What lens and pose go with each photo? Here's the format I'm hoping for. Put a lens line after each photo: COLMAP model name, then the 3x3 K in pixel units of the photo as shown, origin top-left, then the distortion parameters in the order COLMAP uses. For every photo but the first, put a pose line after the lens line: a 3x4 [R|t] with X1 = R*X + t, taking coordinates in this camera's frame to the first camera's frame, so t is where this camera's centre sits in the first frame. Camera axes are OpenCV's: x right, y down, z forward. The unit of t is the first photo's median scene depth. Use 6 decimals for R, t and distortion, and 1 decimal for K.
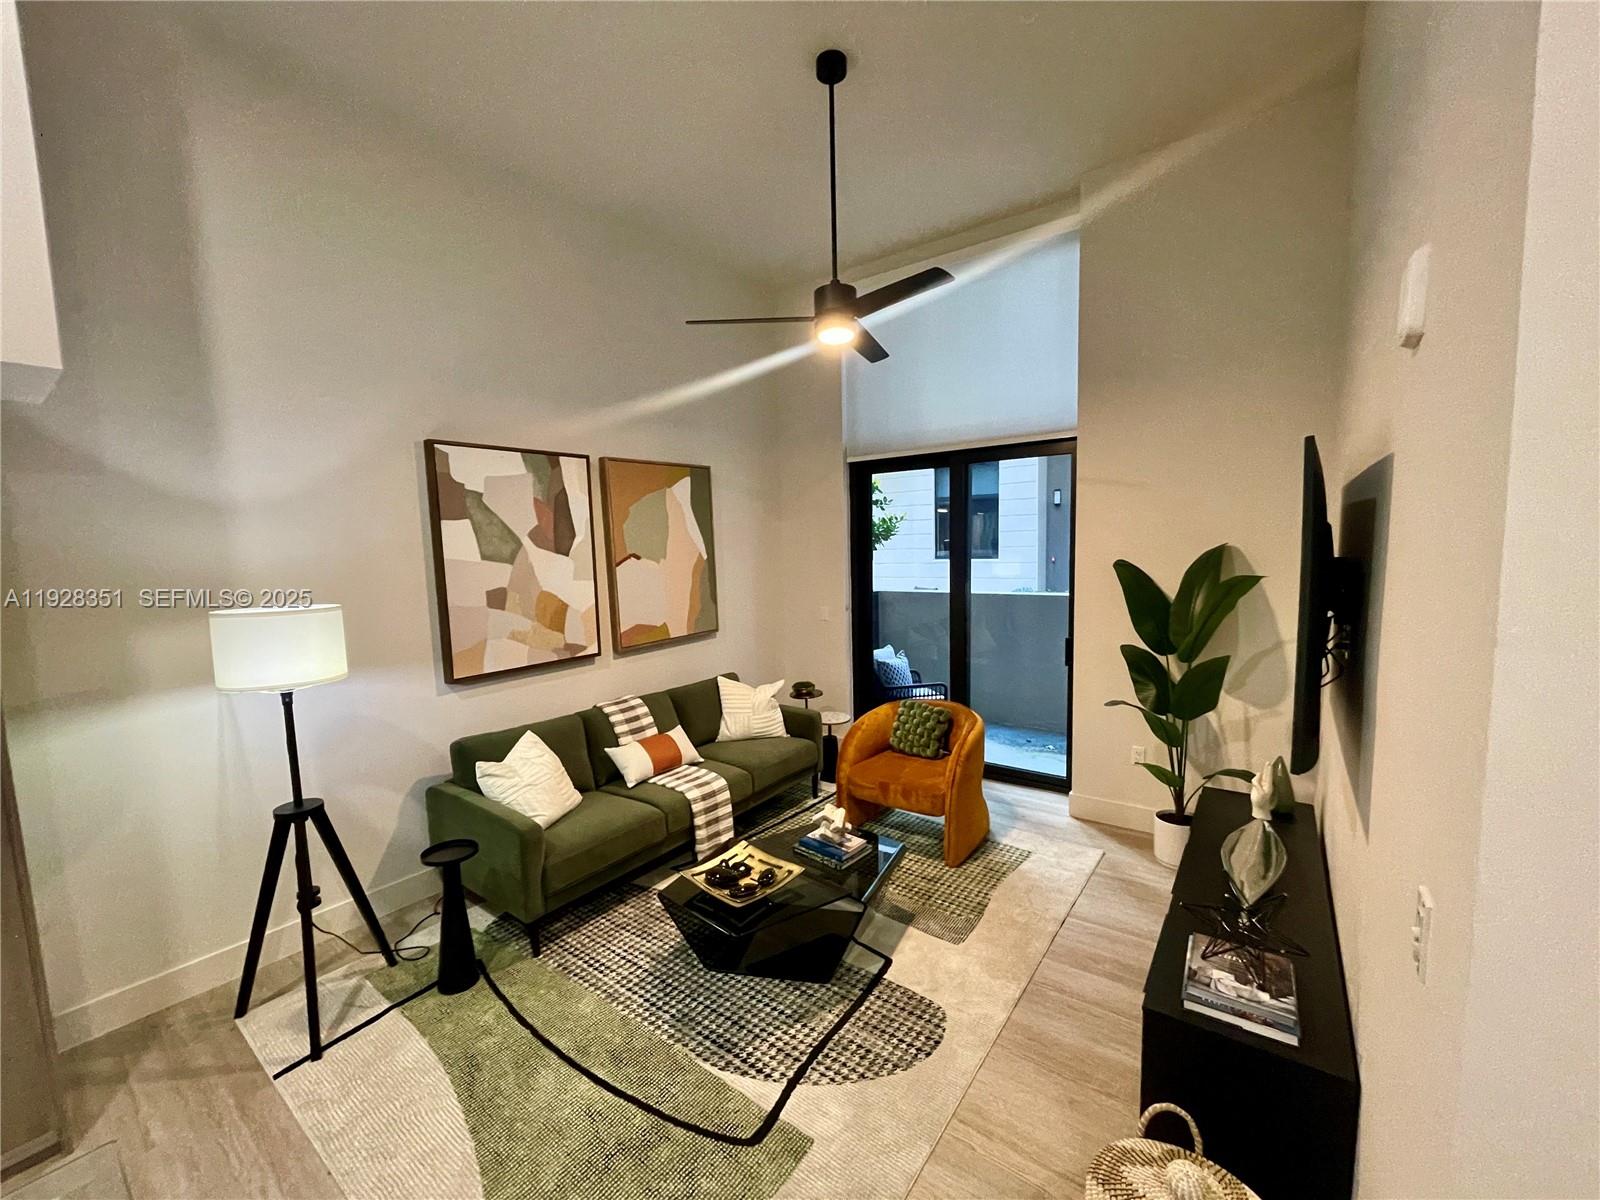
lens RADIAL K [[641.6, 0, 801.7], [0, 641.6, 602.0], [0, 0, 1]] dist [-0.000272, -0.000015]
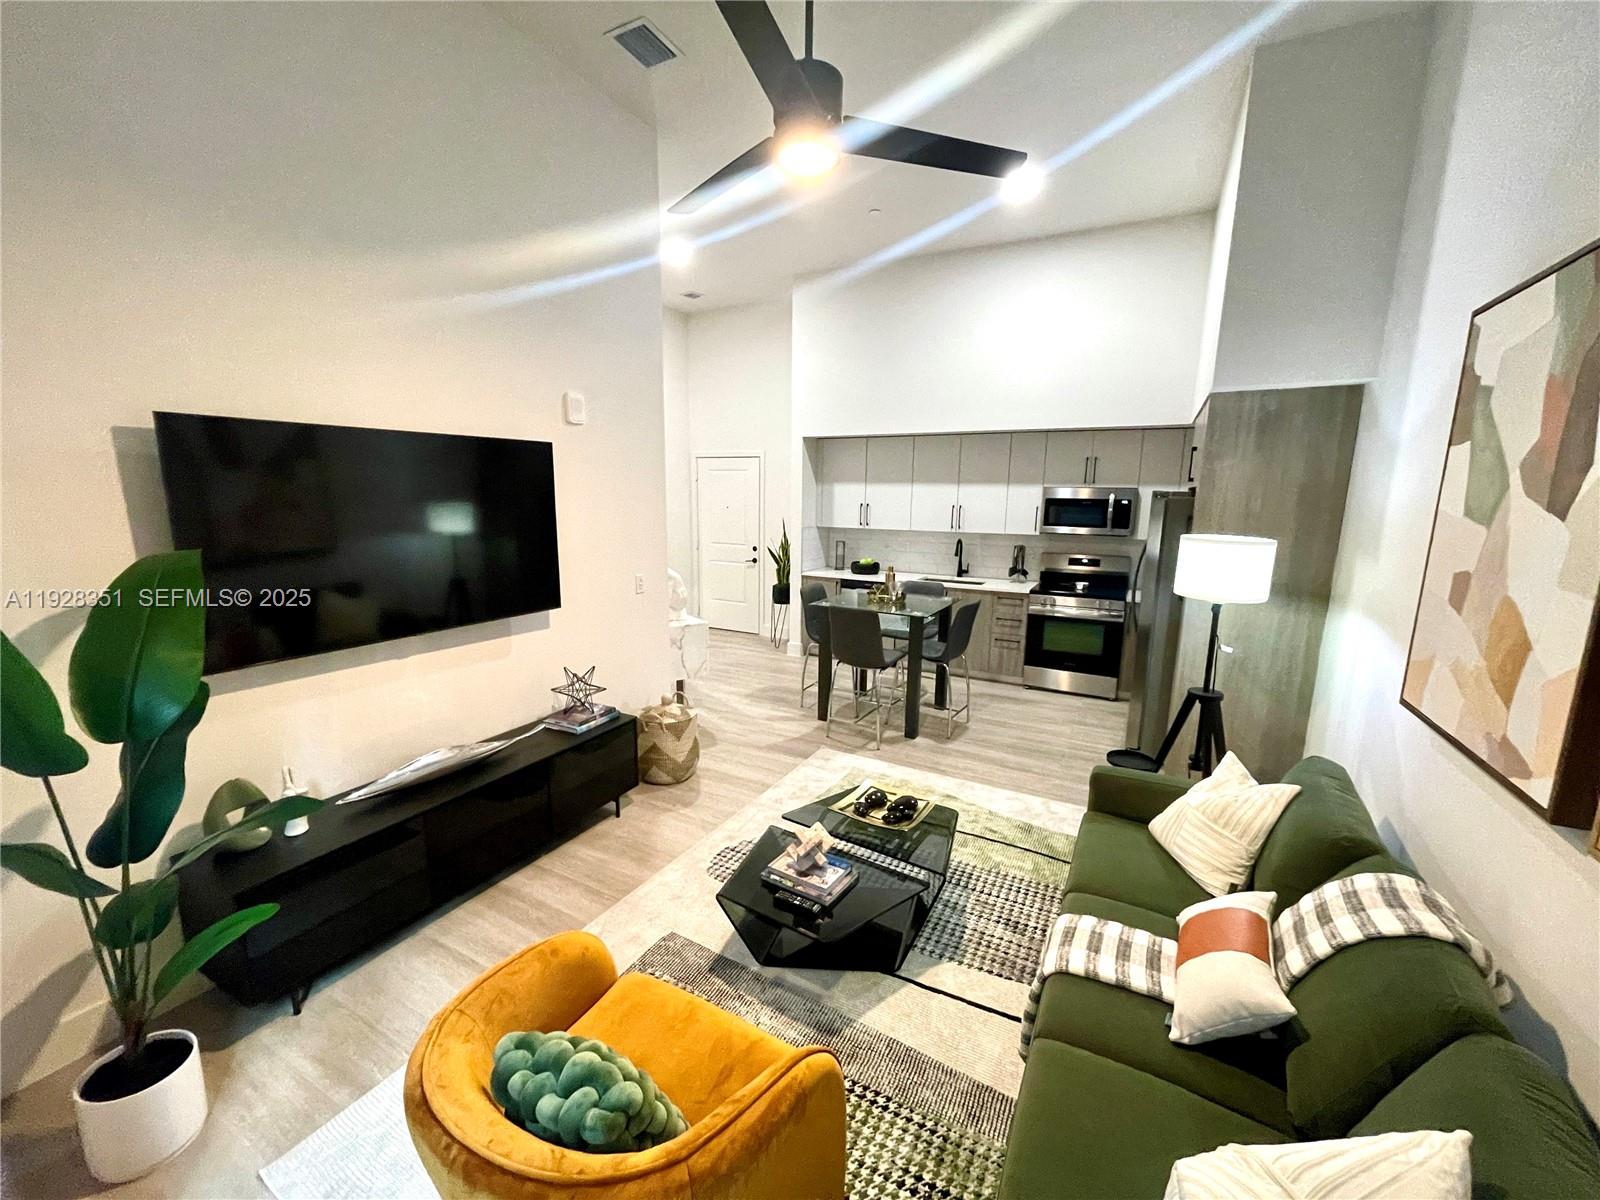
lens RADIAL K [[641.6, 0, 798.2], [0, 641.6, 600.8], [0, 0, 1]] dist [-0.000272, -0.000015]
pose [[-0.991172, 0.032296, -0.128590, 0.131945], [-0.004069, 0.962012, 0.272978, -0.135009], [0.132521, 0.271091, -0.953387, 1.398467]]
